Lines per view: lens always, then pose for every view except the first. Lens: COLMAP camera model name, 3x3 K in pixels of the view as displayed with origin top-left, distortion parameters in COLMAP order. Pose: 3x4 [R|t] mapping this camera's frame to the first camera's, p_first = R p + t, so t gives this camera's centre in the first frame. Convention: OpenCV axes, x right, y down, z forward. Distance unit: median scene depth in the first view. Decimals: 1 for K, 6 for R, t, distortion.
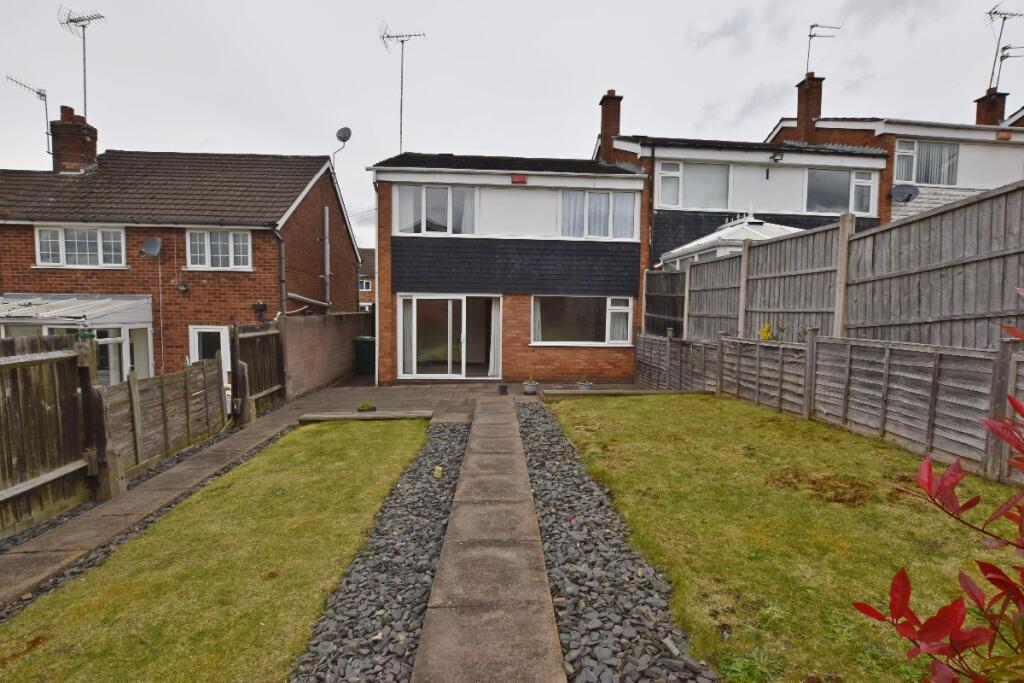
lens RADIAL K [[457.6, 0, 513.3], [0, 457.6, 340.0], [0, 0, 1]] dist [-0.004251, 0.001038]
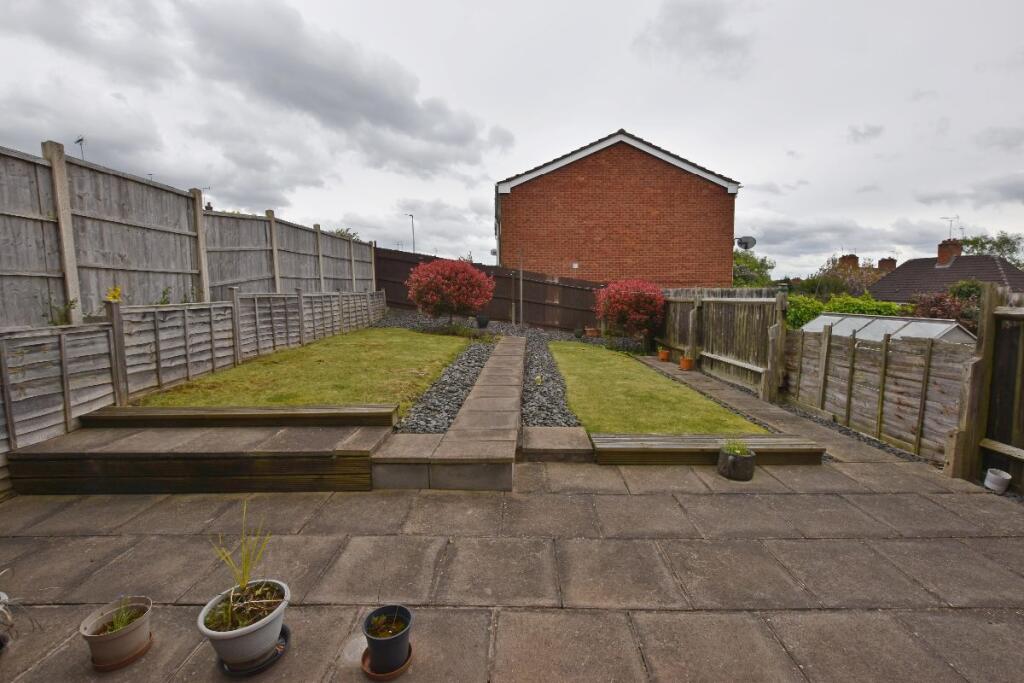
lens RADIAL K [[457.6, 0, 507.6], [0, 457.6, 338.9], [0, 0, 1]] dist [-0.004251, 0.001038]
pose [[-0.997185, -0.004727, 0.074825, -0.142384], [0.008065, 0.985455, 0.169745, -0.083514], [-0.074539, 0.169871, -0.982643, 1.981438]]
